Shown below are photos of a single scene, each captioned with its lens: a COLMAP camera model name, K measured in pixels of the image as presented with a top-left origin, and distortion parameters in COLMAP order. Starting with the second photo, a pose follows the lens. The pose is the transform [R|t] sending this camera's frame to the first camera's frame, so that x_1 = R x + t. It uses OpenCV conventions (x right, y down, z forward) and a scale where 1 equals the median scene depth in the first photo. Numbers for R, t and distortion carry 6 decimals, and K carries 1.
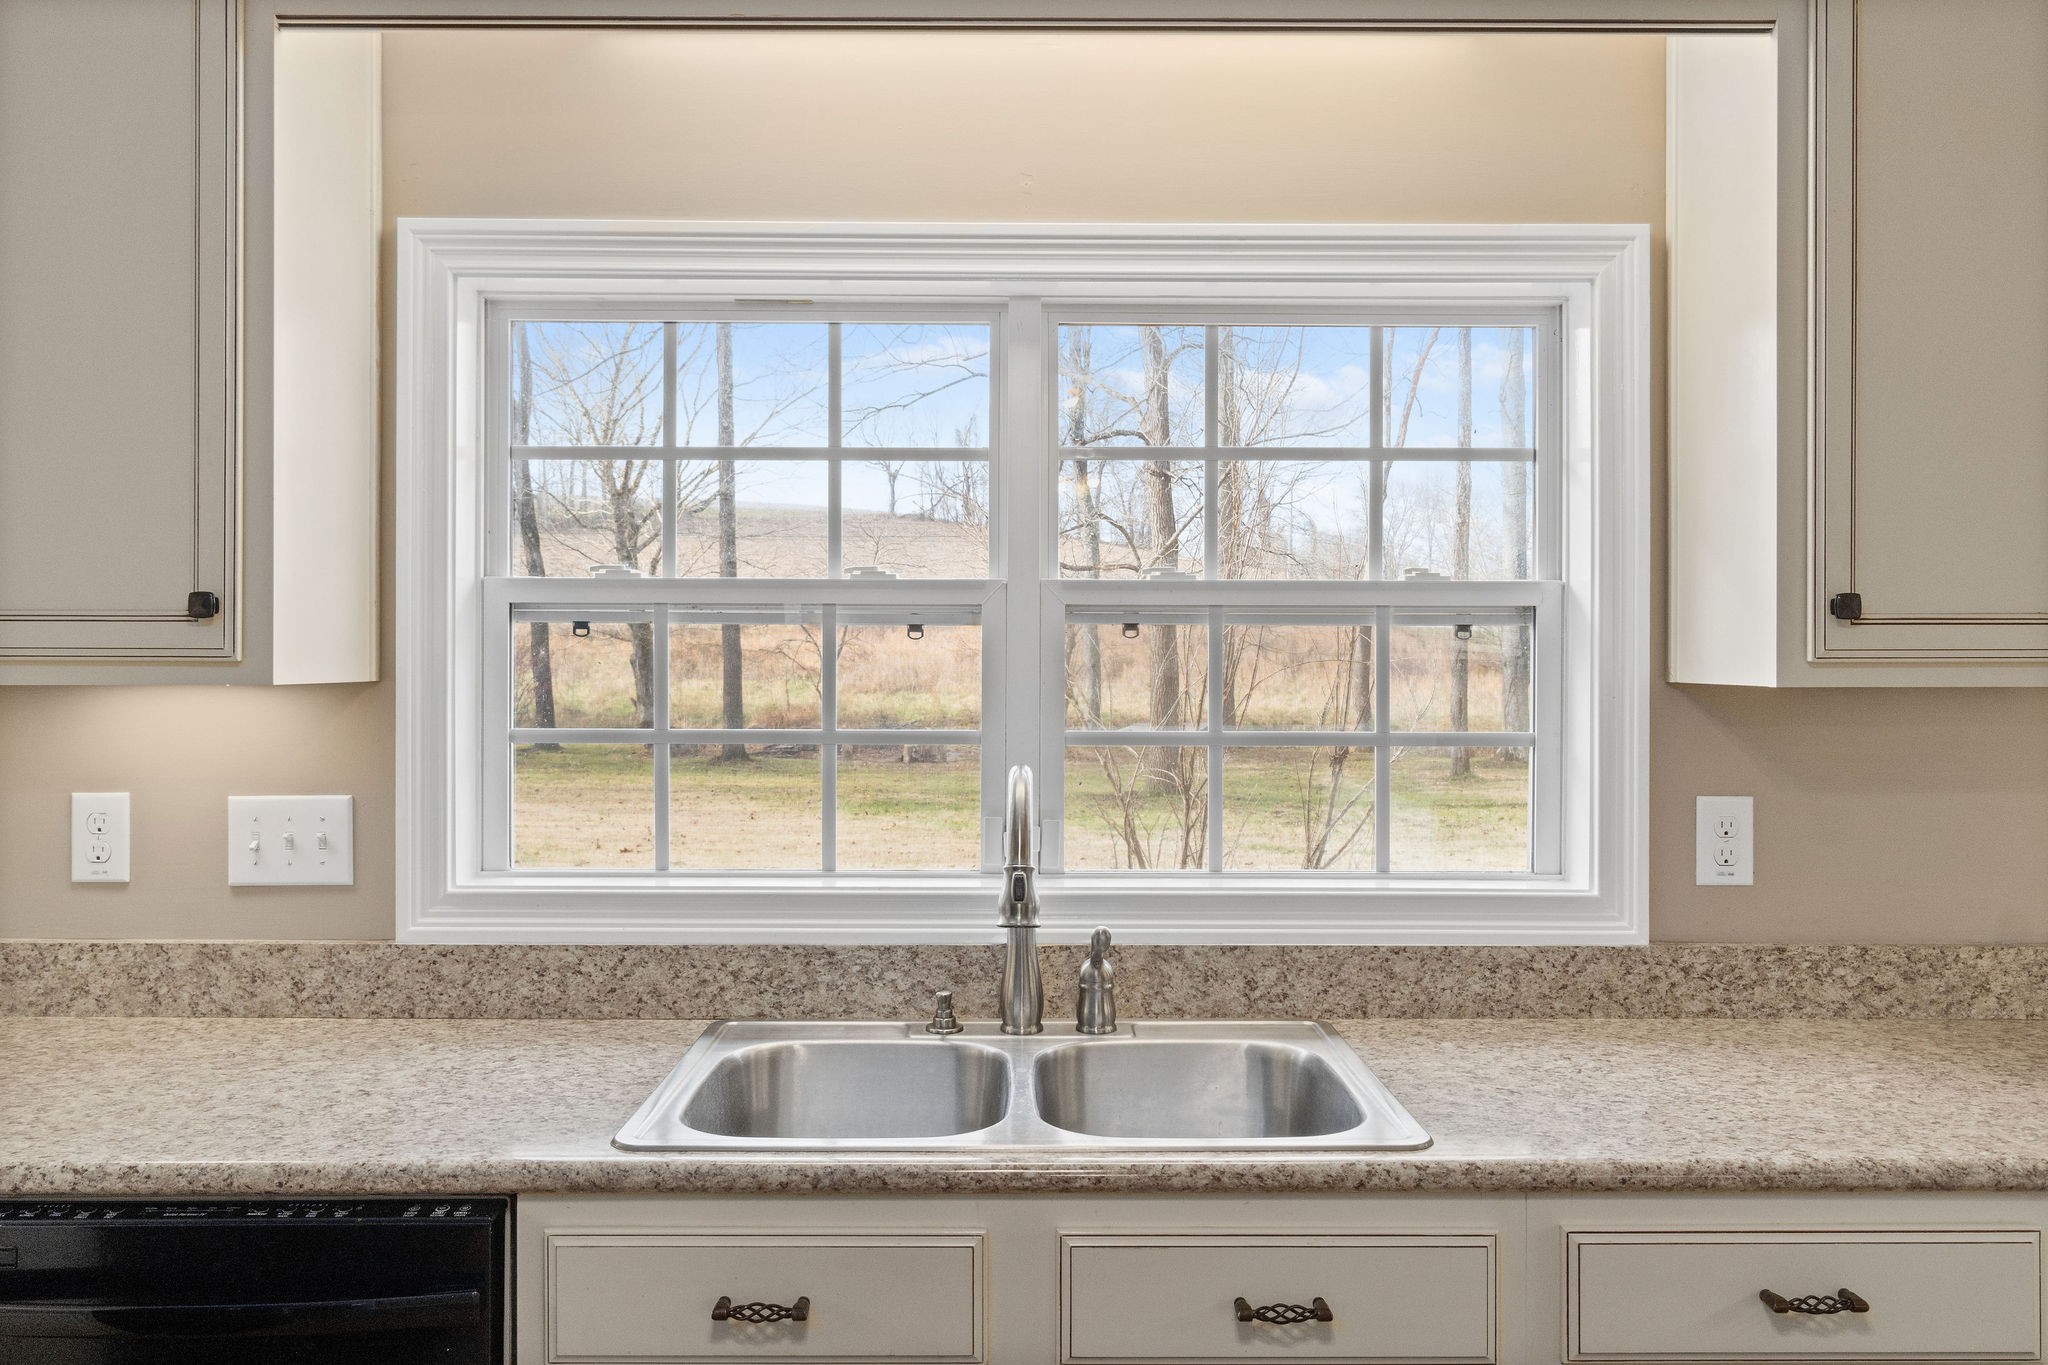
lens RADIAL K [[1519.1, 0, 1023.8], [0, 1519.1, 660.2], [0, 0, 1]] dist [0.002712, 0.000015]
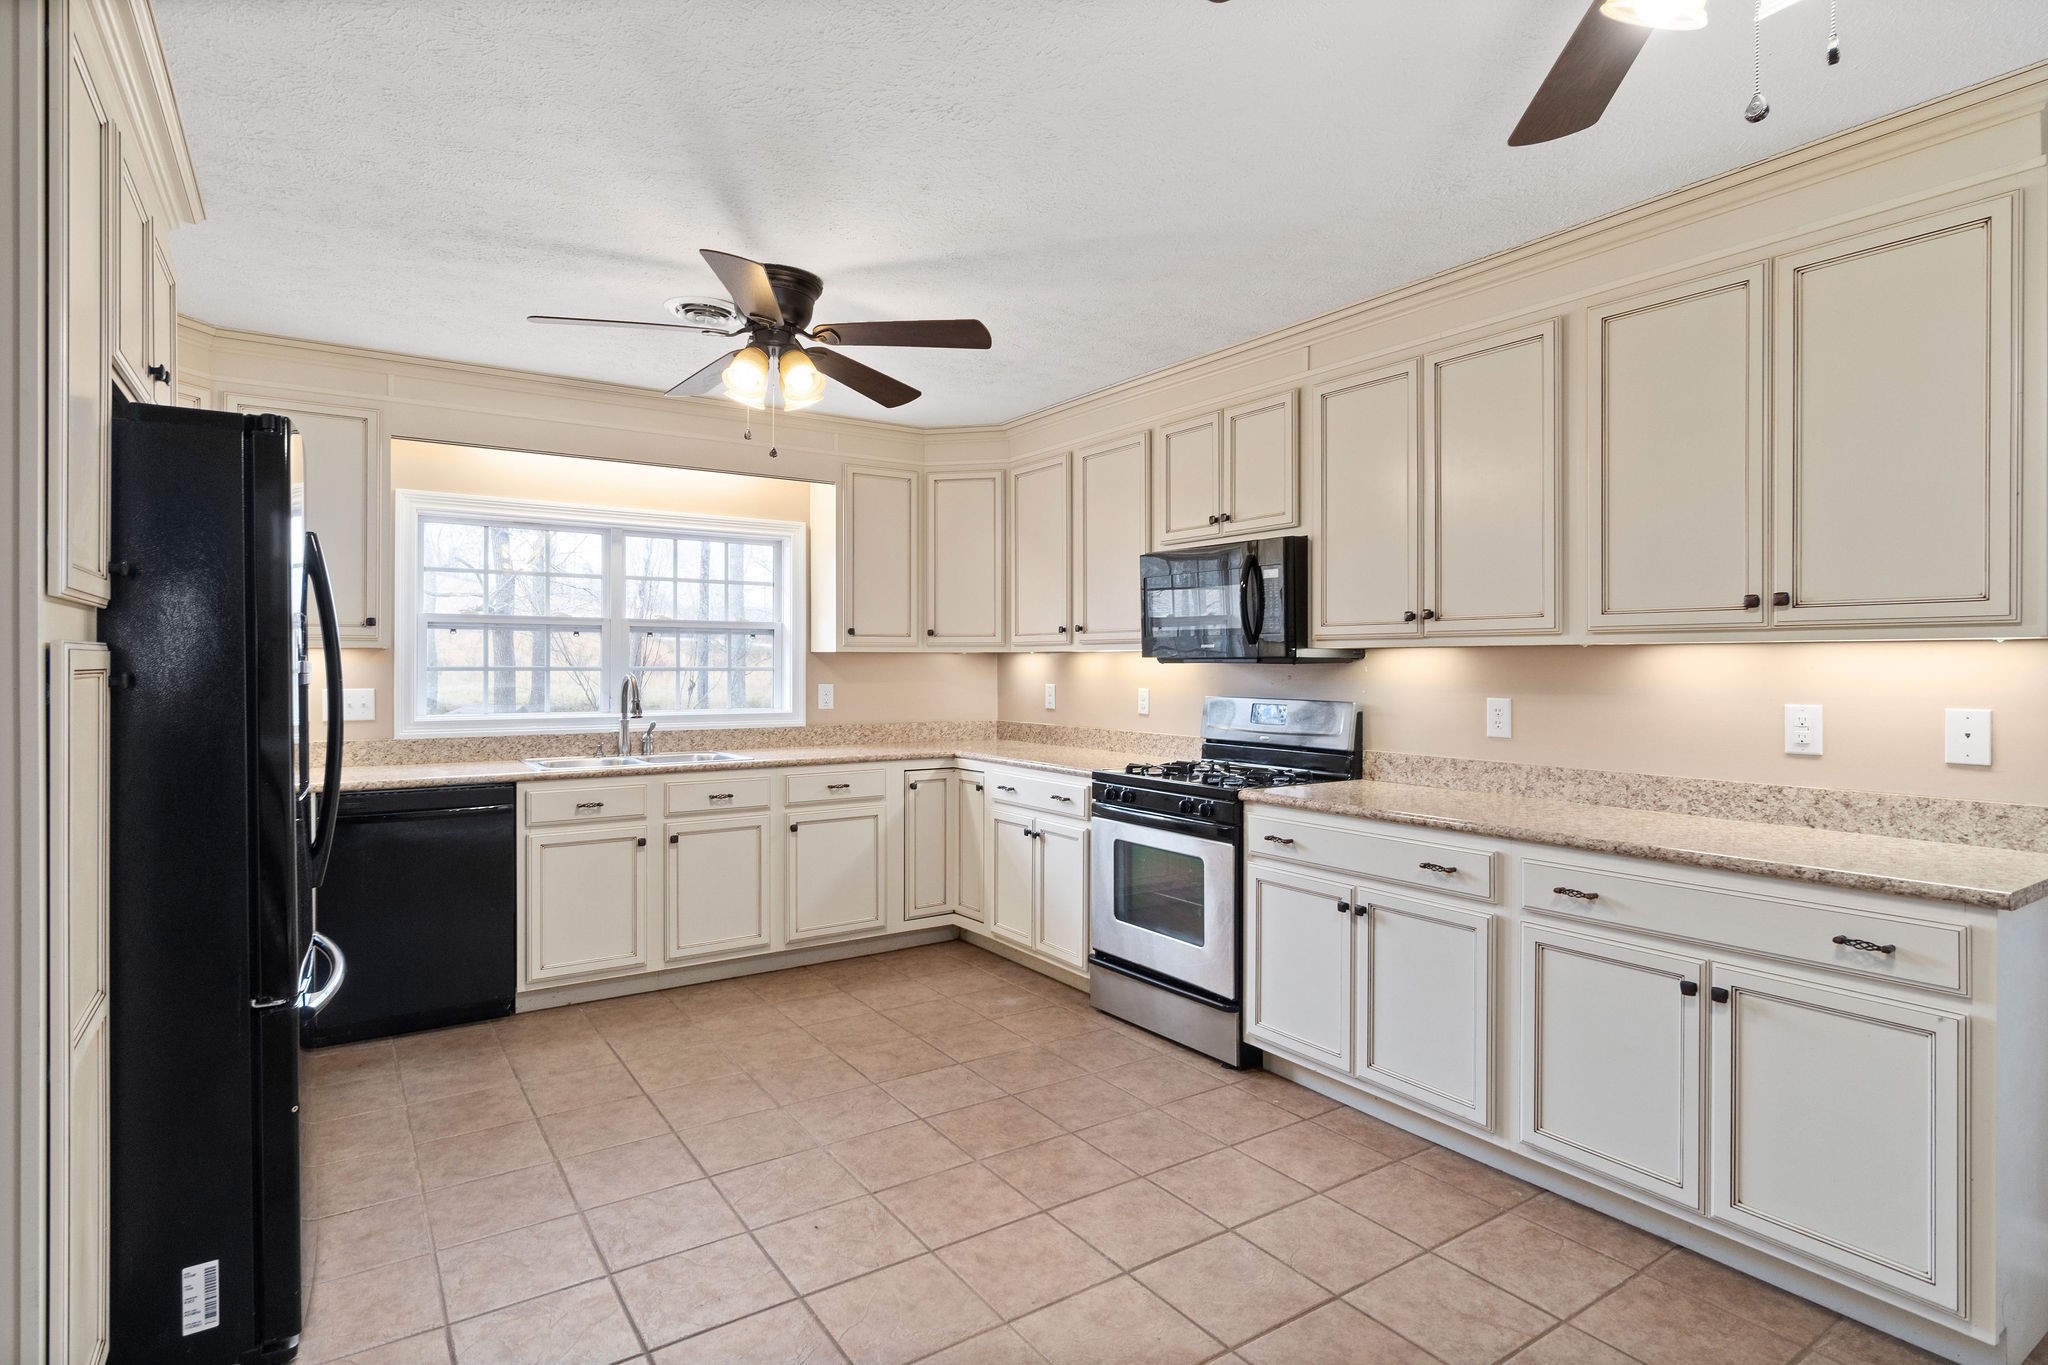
lens RADIAL K [[1044.8, 0, 1024.0], [0, 1044.8, 668.6], [0, 0, 1]] dist [0.001007, 0.000270]
pose [[0.834991, -0.001883, 0.550260, -0.507793], [-0.000138, 0.999993, 0.003631, 0.044804], [-0.550263, -0.003107, 0.834986, -1.324511]]
